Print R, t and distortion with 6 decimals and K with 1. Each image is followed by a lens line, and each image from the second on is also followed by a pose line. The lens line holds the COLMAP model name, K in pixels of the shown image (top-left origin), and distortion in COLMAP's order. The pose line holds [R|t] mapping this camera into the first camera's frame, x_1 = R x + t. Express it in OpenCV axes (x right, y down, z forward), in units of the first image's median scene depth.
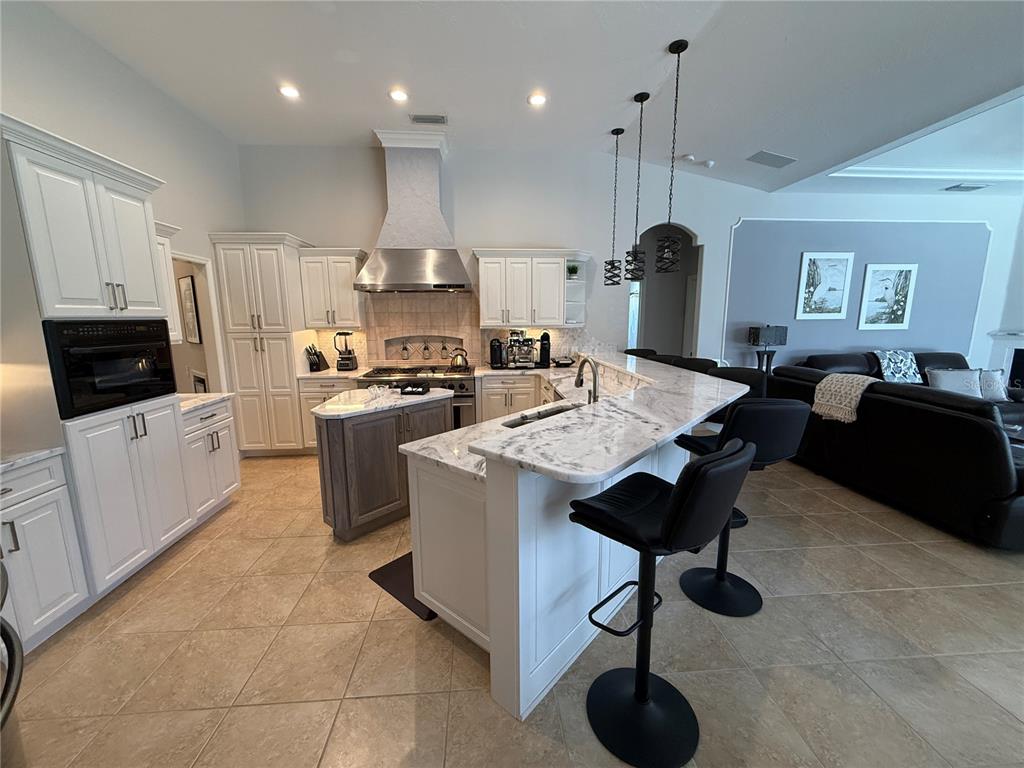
lens RADIAL K [[406.7, 0, 510.4], [0, 406.7, 383.7], [0, 0, 1]] dist [0.001558, -0.001088]
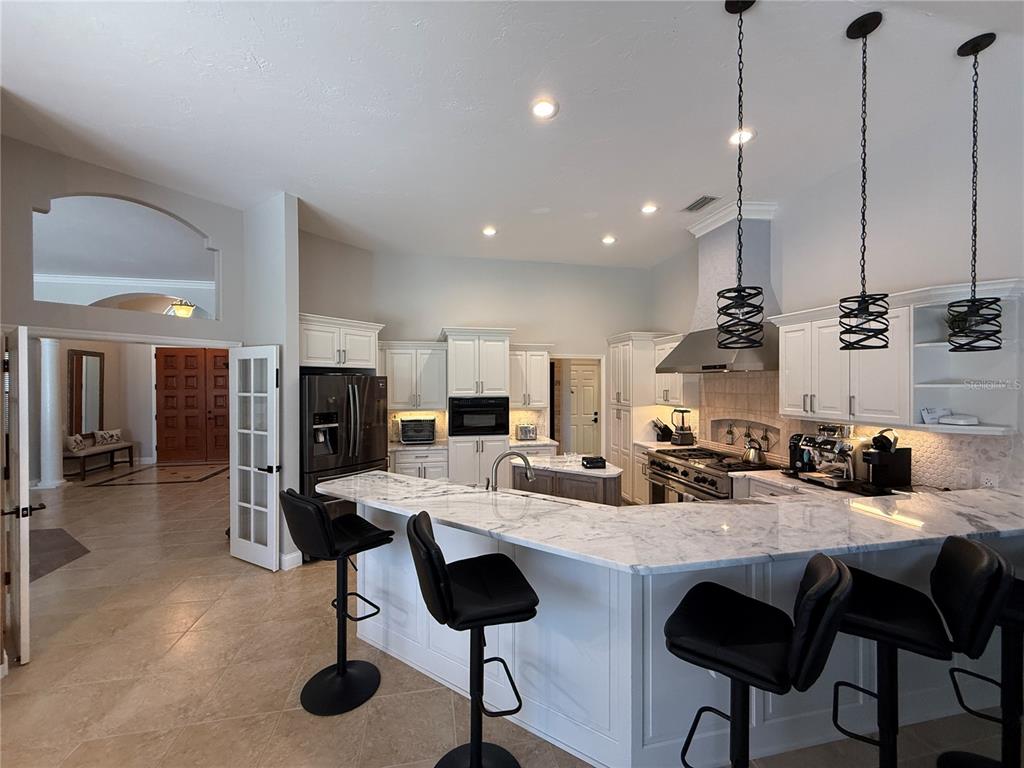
lens RADIAL K [[406.7, 0, 508.9], [0, 406.7, 384.3], [0, 0, 1]] dist [0.001558, -0.001088]
pose [[0.125596, 0.009930, -0.992032, 0.549064], [-0.160867, 0.986920, -0.010488, -0.098314], [0.978952, 0.160903, 0.125551, 0.370293]]
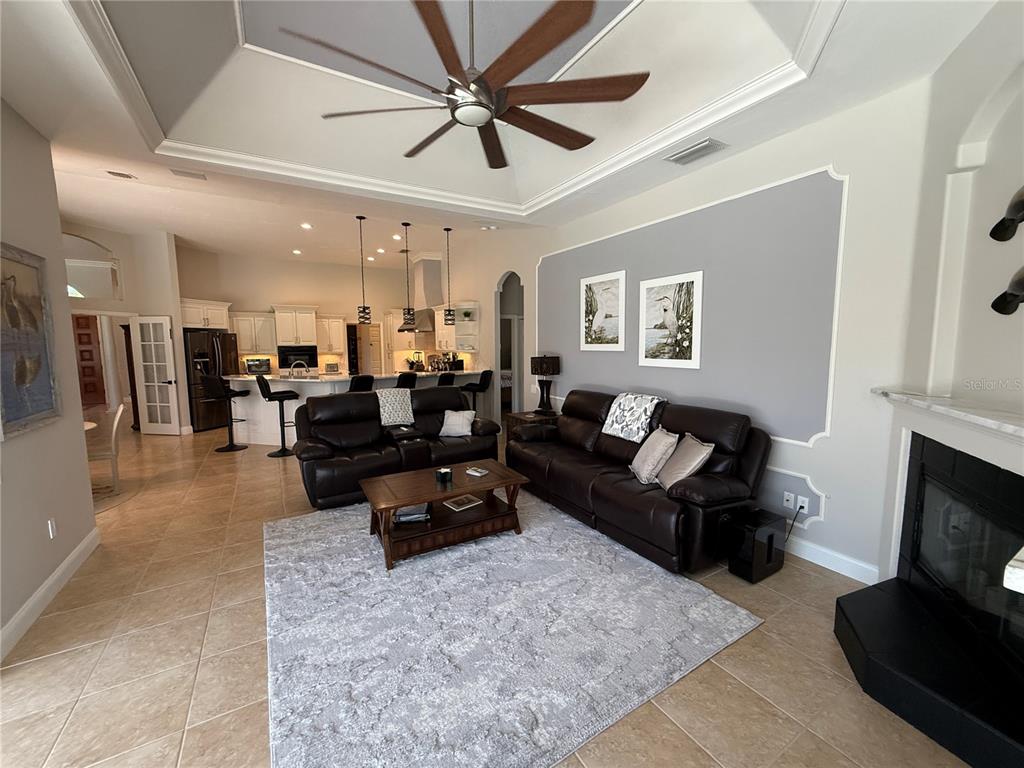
lens RADIAL K [[406.7, 0, 507.2], [0, 406.7, 382.9], [0, 0, 1]] dist [0.001558, -0.001088]
pose [[0.446572, 0.092383, -0.889965, 1.470341], [-0.141778, 0.989395, 0.031562, -0.091326], [0.883443, 0.112083, 0.454934, 0.445565]]
